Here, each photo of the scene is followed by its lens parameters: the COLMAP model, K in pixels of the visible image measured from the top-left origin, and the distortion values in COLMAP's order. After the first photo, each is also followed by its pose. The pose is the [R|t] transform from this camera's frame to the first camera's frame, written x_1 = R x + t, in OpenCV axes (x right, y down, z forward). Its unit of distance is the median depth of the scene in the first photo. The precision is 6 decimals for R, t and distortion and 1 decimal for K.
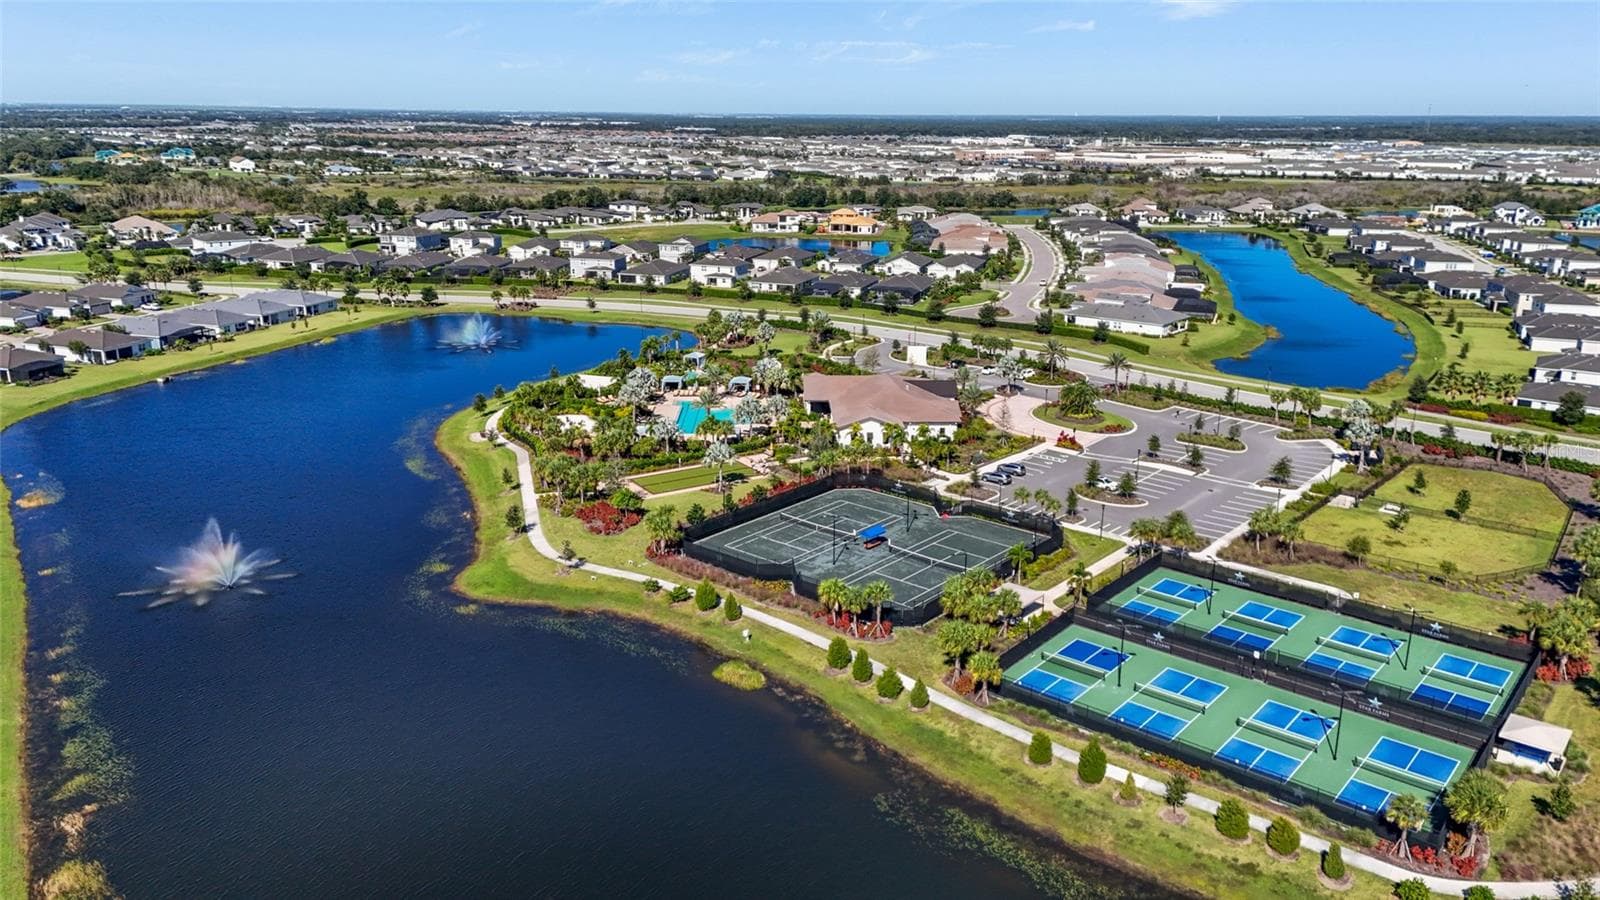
lens RADIAL K [[1176.9, 0, 800.0], [0, 1176.9, 450.0], [0, 0, 1]] dist [0.080900, -0.072429]
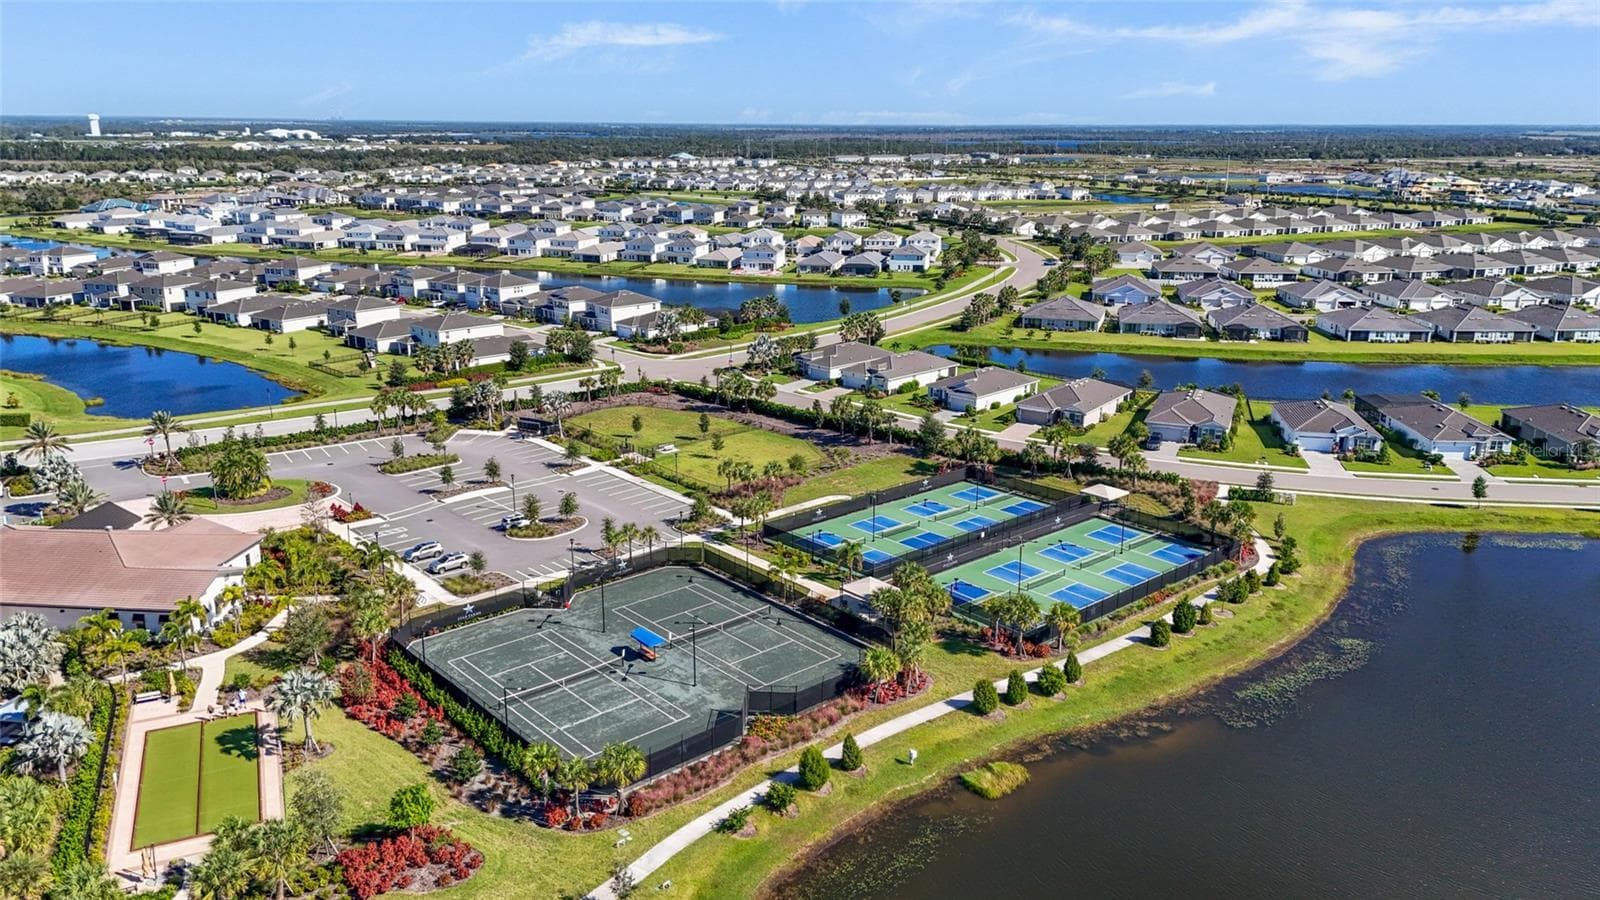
lens RADIAL K [[1176.9, 0, 800.0], [0, 1176.9, 450.0], [0, 0, 1]] dist [0.080900, -0.072429]
pose [[0.124140, -0.271800, 0.954313, -0.612572], [0.267021, 0.935426, 0.231686, -0.192056], [-0.955661, 0.226061, 0.188701, 0.720765]]
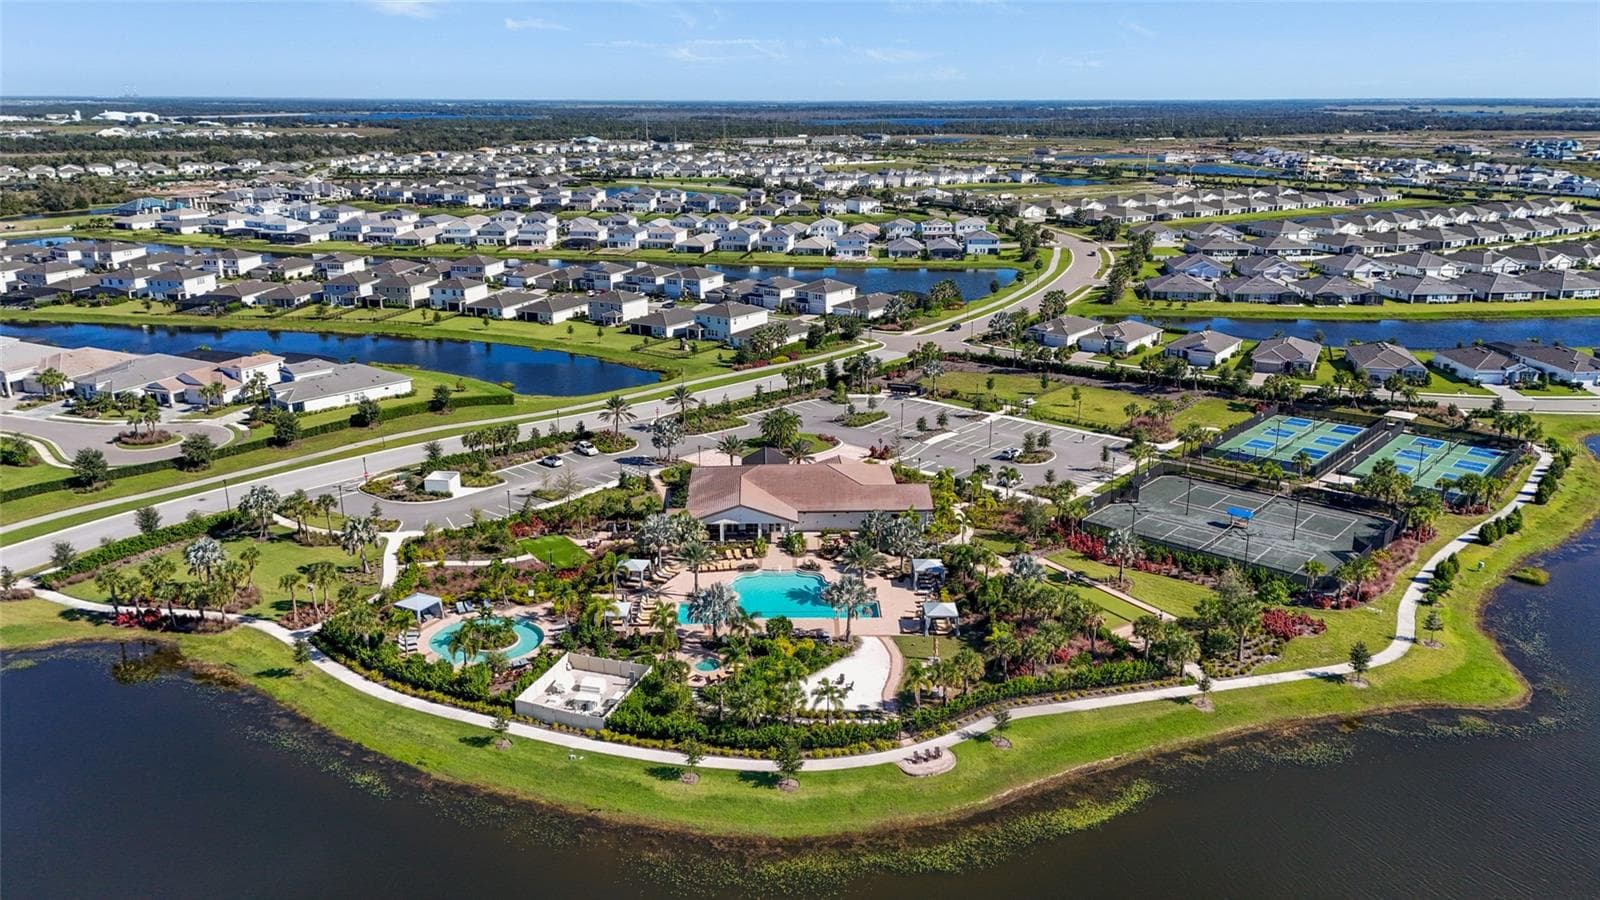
lens RADIAL K [[1176.9, 0, 800.0], [0, 1176.9, 450.0], [0, 0, 1]] dist [0.080900, -0.072429]
pose [[-0.013913, -0.292192, 0.956258, -0.997792], [0.273014, 0.918902, 0.284750, -0.423166], [-0.961910, 0.265033, 0.066988, 1.289875]]
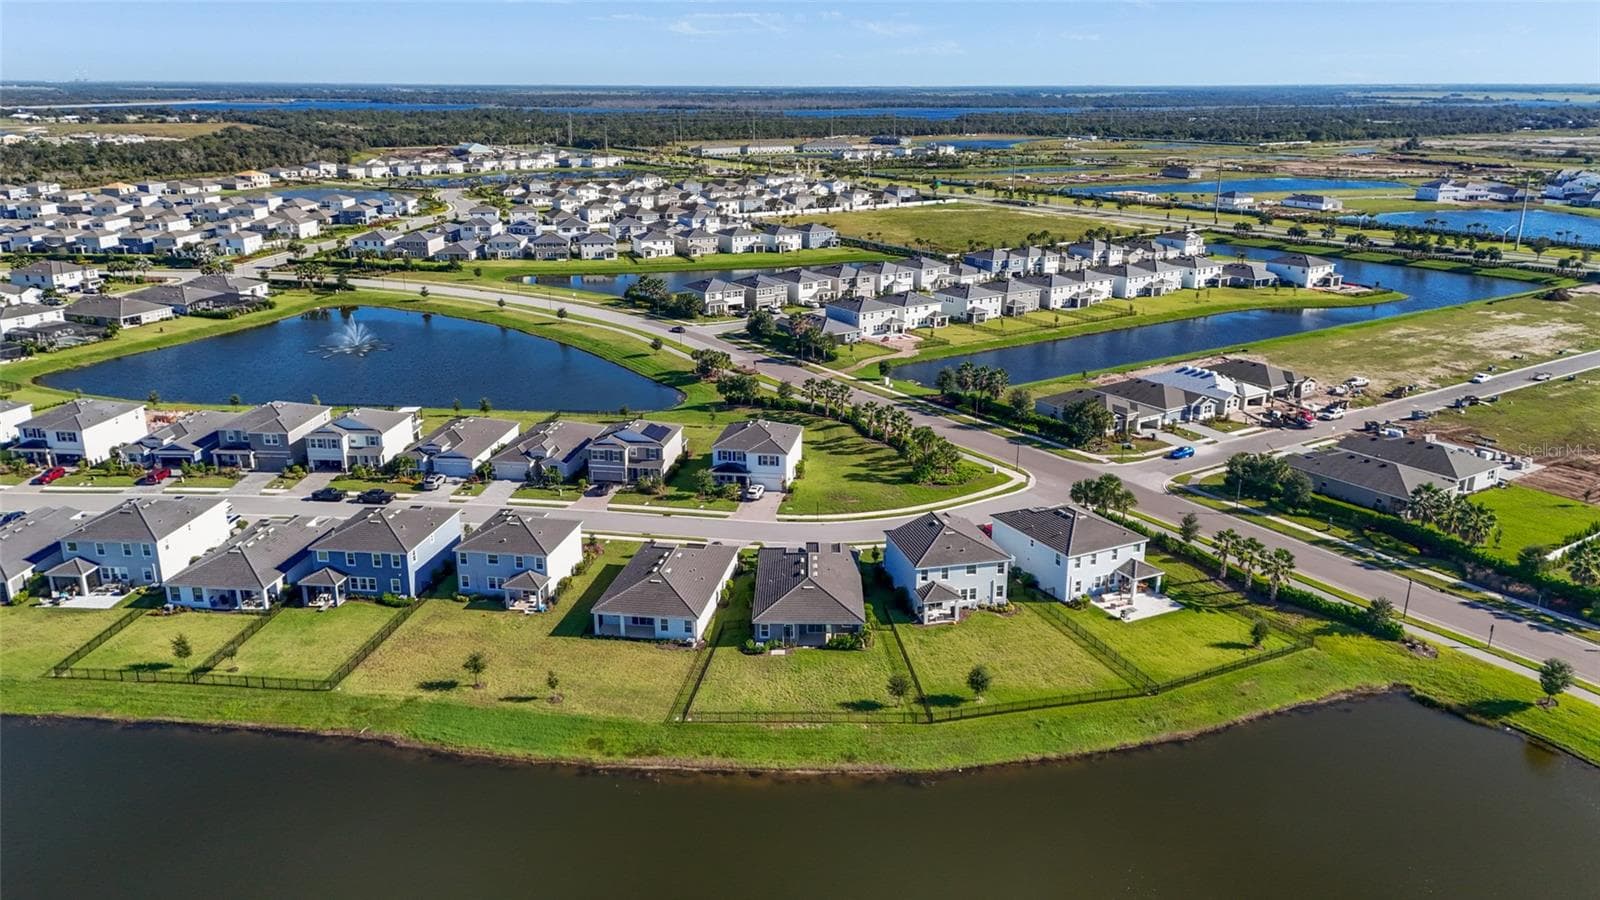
lens RADIAL K [[1176.9, 0, 800.0], [0, 1176.9, 450.0], [0, 0, 1]] dist [0.080900, -0.072429]
pose [[-0.027536, -0.302898, 0.952625, 2.348045], [0.272405, 0.914646, 0.298696, -0.405142], [-0.961789, 0.267724, 0.057325, 1.261392]]
